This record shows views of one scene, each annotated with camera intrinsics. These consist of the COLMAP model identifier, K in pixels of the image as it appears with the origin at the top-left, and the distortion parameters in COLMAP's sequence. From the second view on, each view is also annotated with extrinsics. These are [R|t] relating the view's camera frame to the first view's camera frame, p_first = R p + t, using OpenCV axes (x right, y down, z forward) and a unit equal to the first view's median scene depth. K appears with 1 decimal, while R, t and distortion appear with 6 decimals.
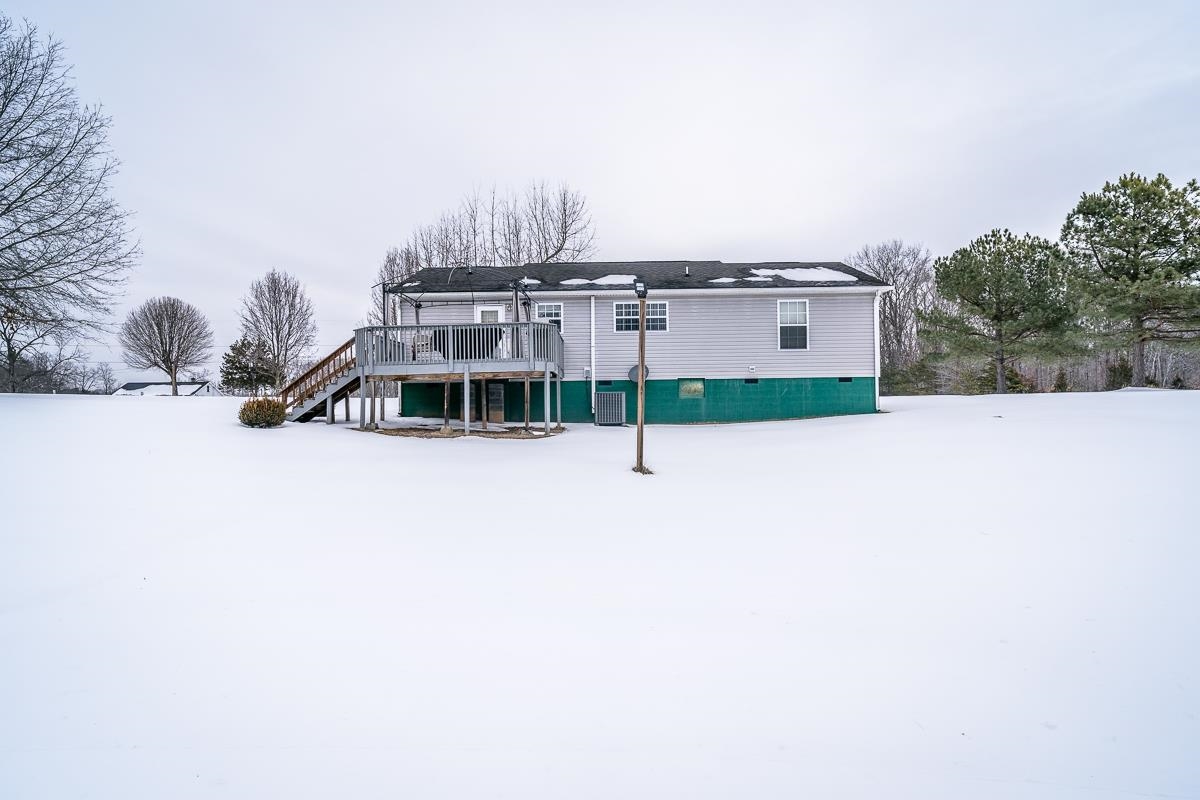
lens RADIAL K [[624.1, 0, 594.9], [0, 624.1, 401.1], [0, 0, 1]] dist [0.023315, 0.000102]
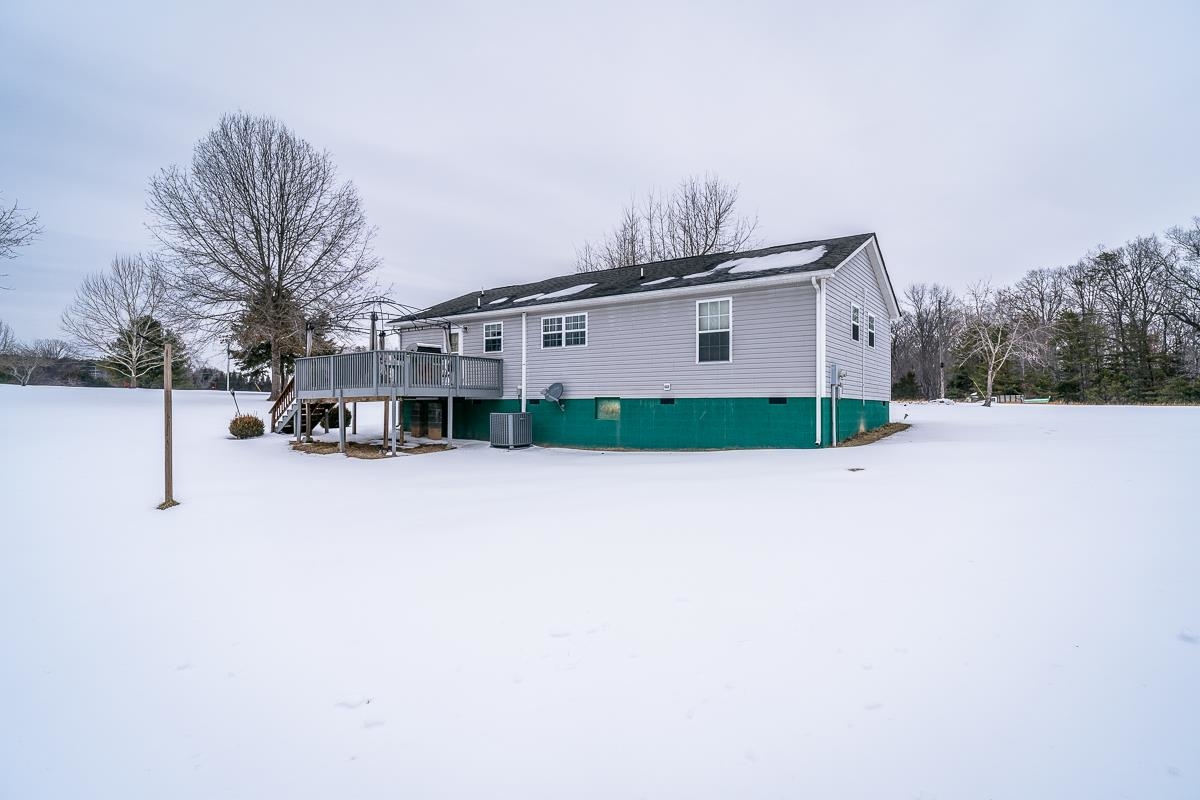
lens RADIAL K [[624.1, 0, 597.3], [0, 624.1, 399.2], [0, 0, 1]] dist [0.023315, 0.000102]
pose [[0.807708, 0.008888, -0.589516, 0.665297], [-0.003311, 0.999939, 0.010539, -0.043265], [0.589573, -0.006560, 0.807688, 0.274047]]
